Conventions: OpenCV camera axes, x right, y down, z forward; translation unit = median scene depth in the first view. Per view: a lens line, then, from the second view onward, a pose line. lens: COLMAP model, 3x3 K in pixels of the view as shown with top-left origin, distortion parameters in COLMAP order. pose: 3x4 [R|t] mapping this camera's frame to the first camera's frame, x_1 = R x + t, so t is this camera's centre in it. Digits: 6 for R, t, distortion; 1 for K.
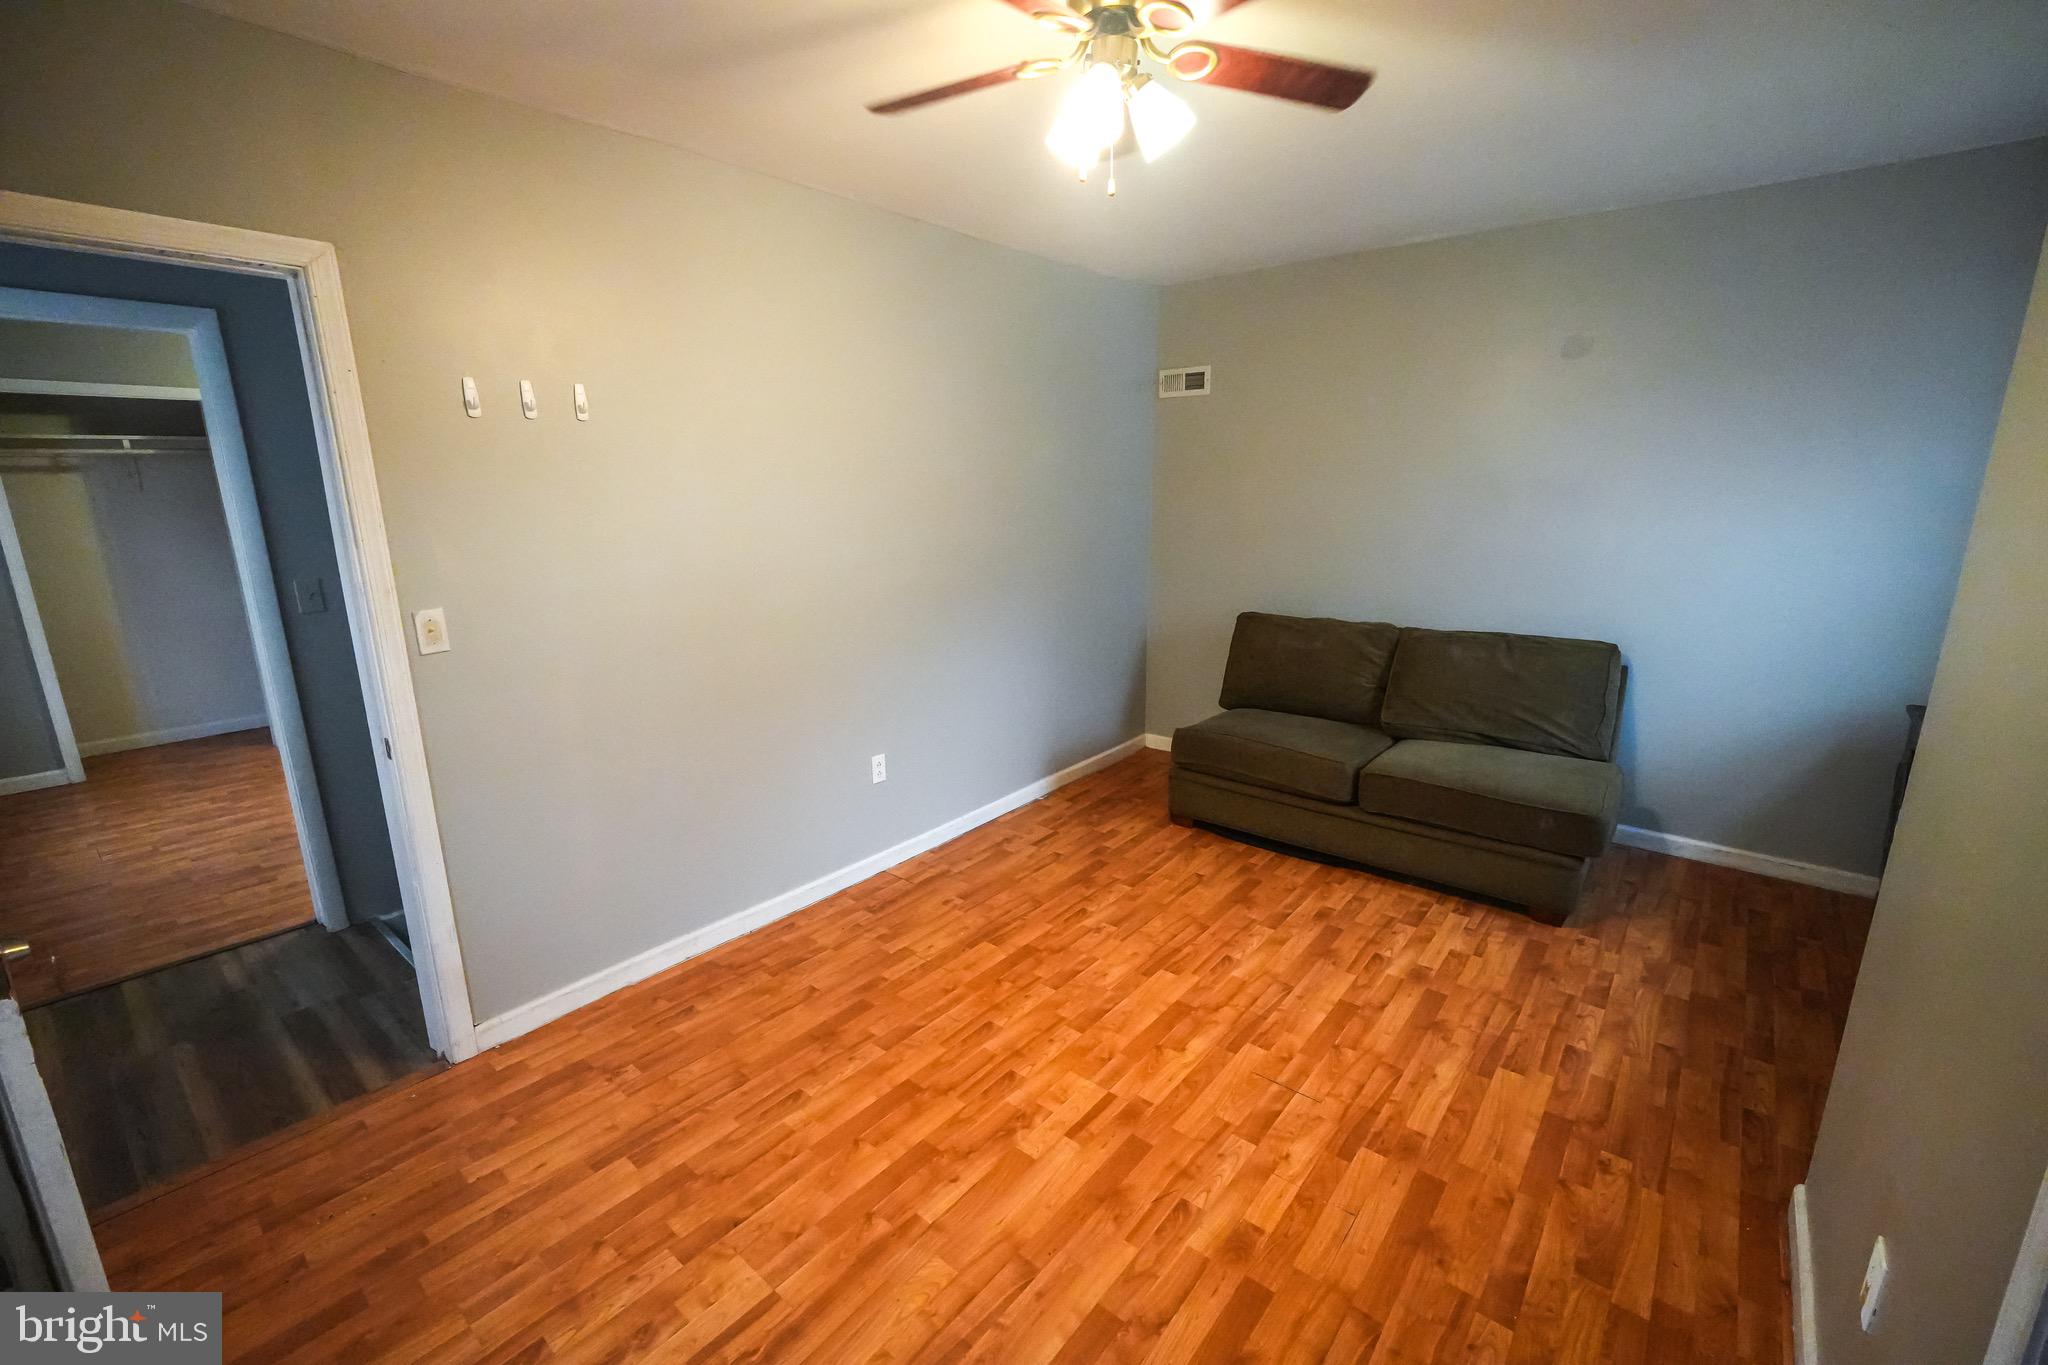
lens RADIAL K [[865.8, 0, 1013.3], [0, 865.8, 677.2], [0, 0, 1]] dist [0.000682, -0.000902]
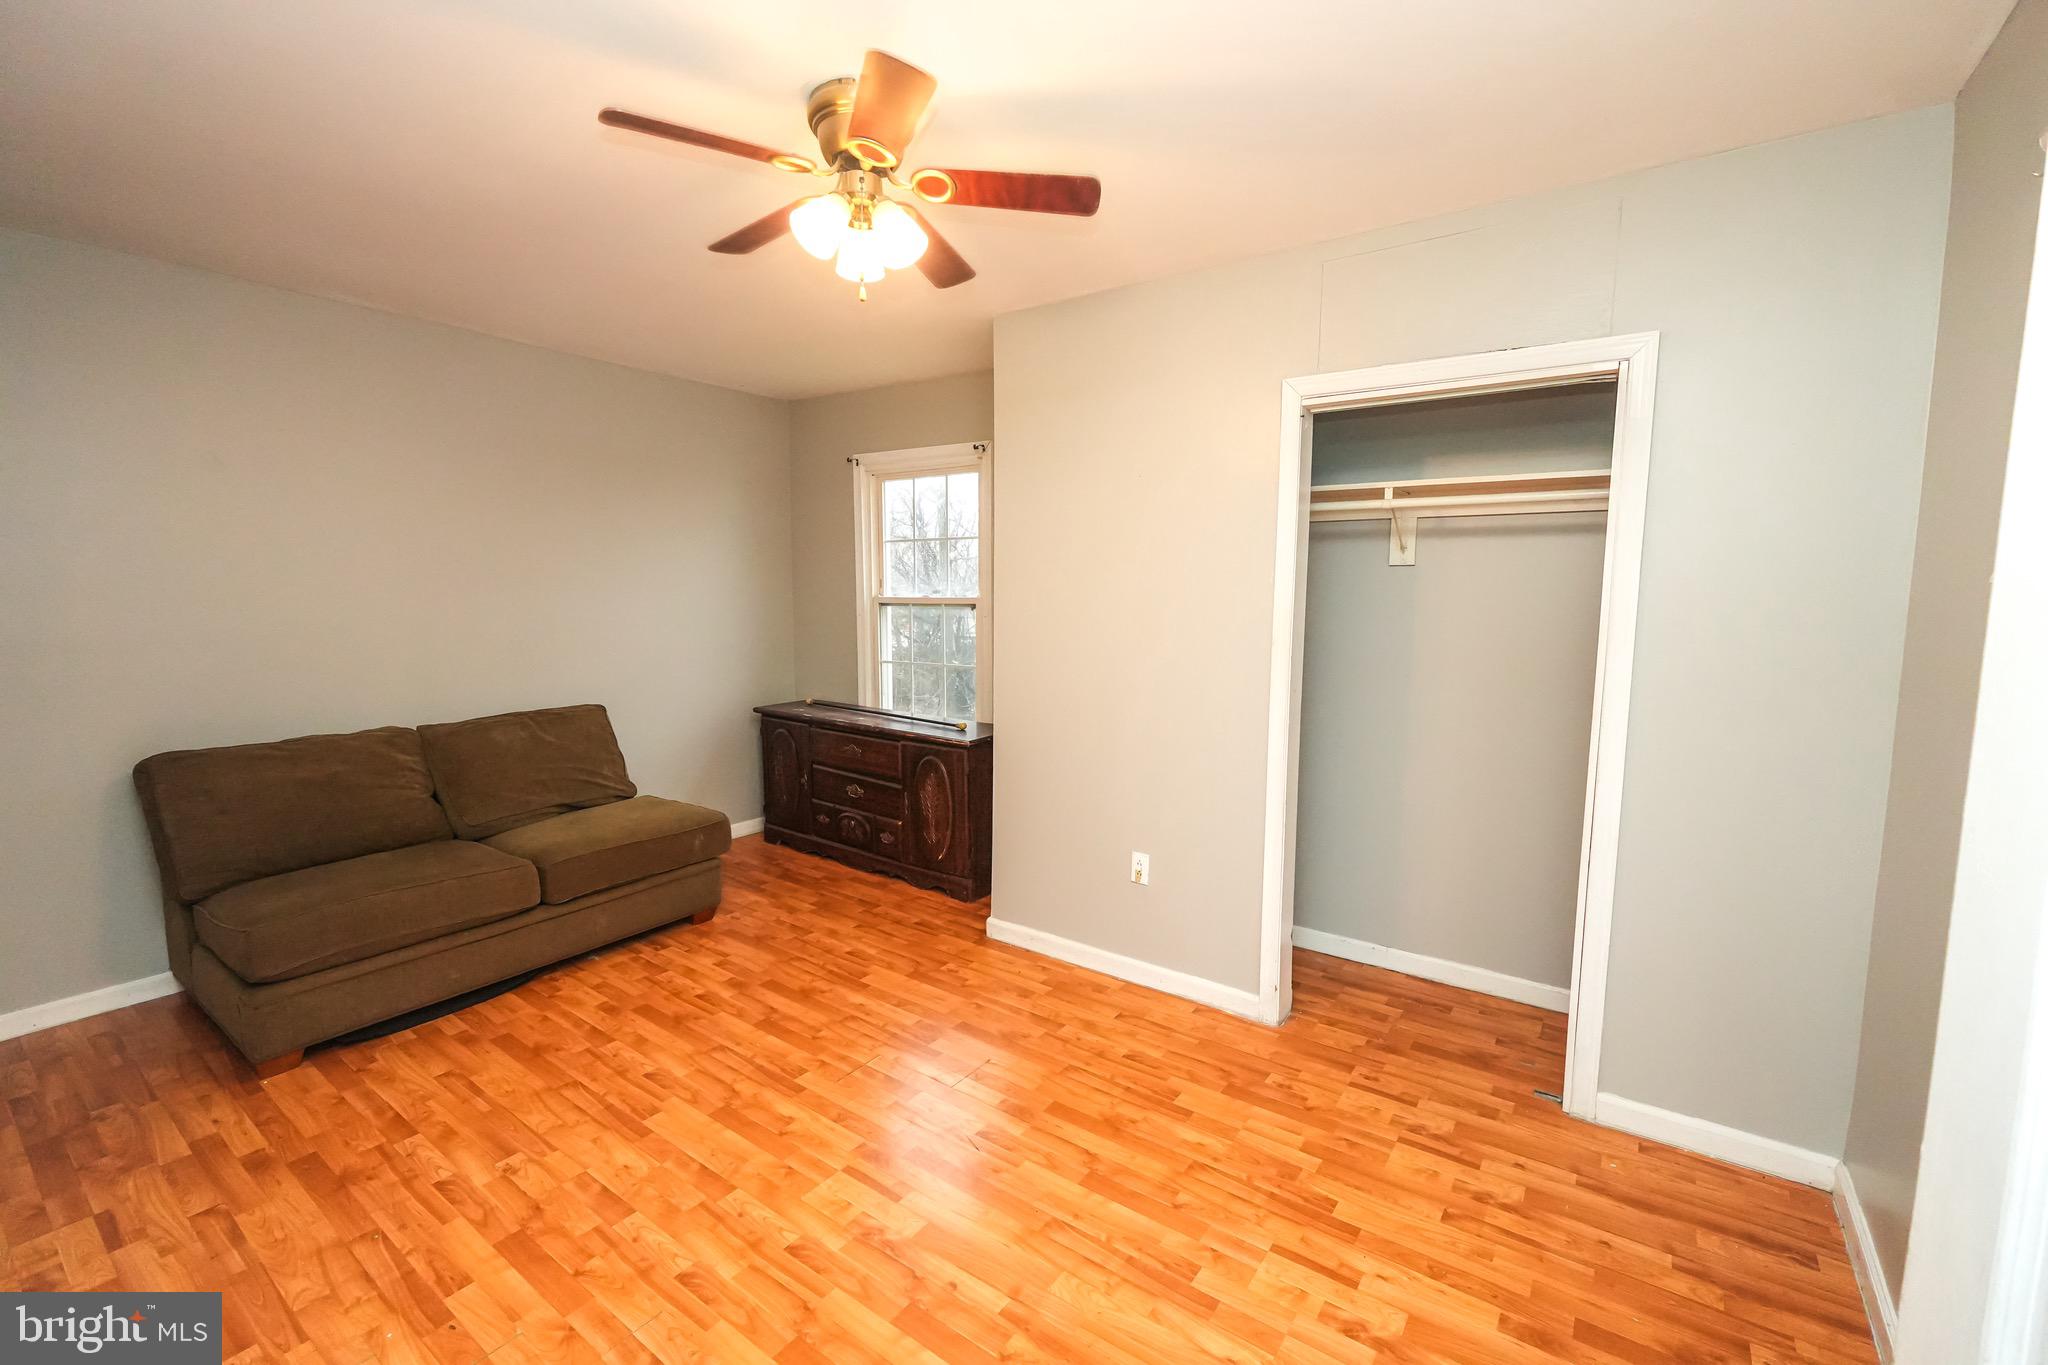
lens RADIAL K [[865.8, 0, 1023.7], [0, 865.8, 686.6], [0, 0, 1]] dist [0.000682, -0.000902]
pose [[-0.073867, -0.105792, 0.991641, -0.639265], [0.215838, 0.969093, 0.119464, -0.093813], [-0.973631, 0.222858, -0.048750, 0.572862]]
